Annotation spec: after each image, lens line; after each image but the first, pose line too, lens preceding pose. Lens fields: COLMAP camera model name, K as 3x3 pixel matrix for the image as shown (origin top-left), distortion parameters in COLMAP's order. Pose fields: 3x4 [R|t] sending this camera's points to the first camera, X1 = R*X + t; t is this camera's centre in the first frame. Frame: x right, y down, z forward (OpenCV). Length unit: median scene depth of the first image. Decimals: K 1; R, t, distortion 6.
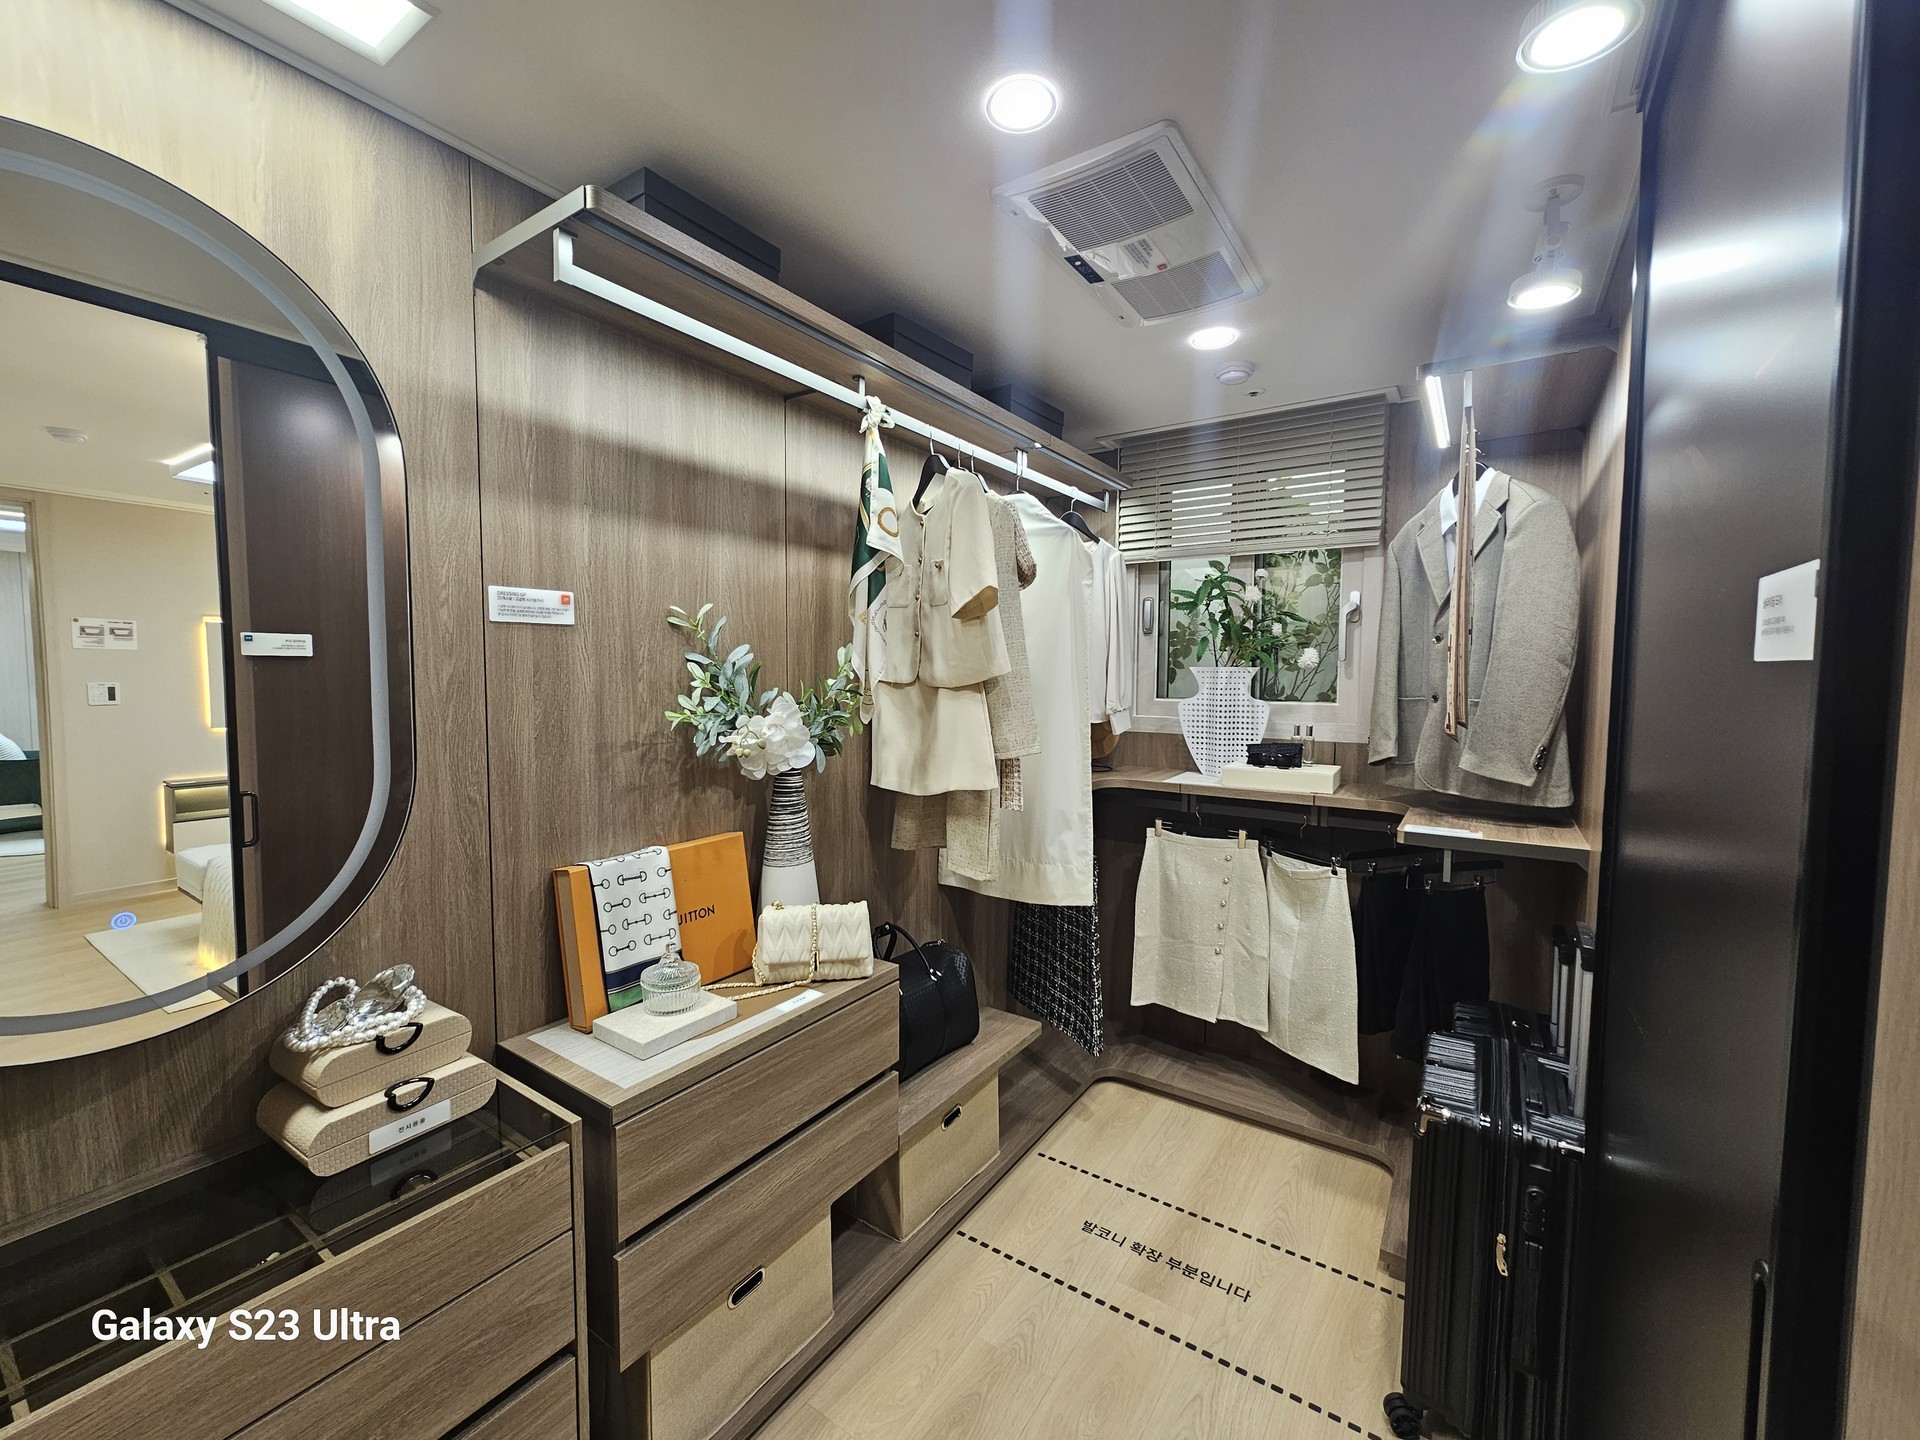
lens RADIAL K [[773.2, 0, 960.0], [0, 773.2, 720.0], [0, 0, 1]] dist [-0.018495, 0.005655]
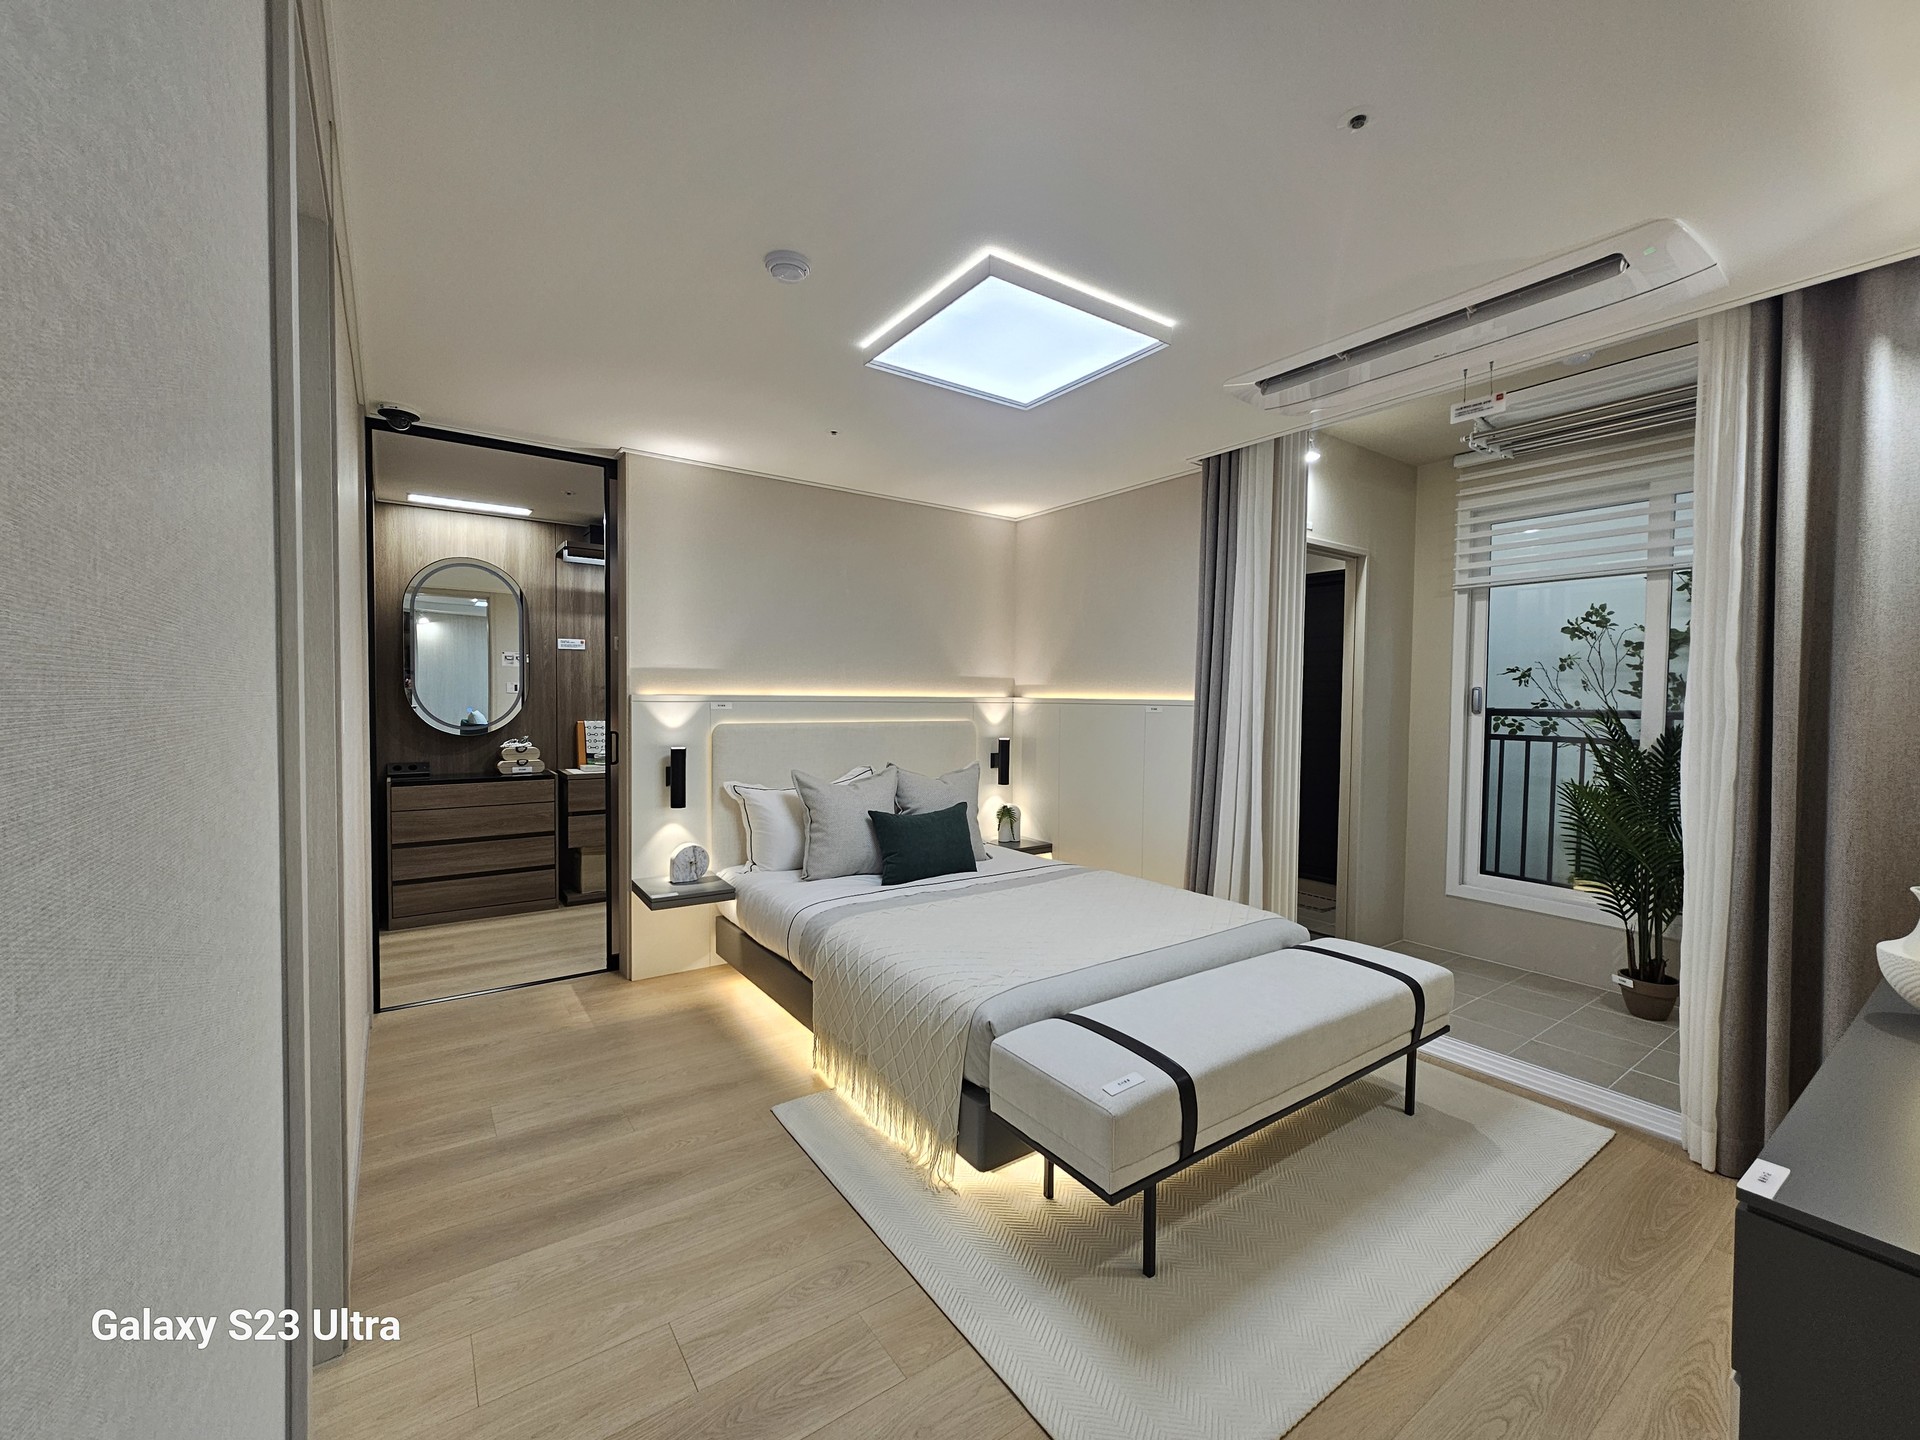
lens RADIAL K [[773.2, 0, 960.0], [0, 773.2, 720.0], [0, 0, 1]] dist [-0.018495, 0.005655]
pose [[0.937431, 0.013427, -0.347913, 2.353207], [-0.023601, 0.999408, -0.025020, 0.244402], [0.347371, 0.031665, 0.937193, -1.667600]]
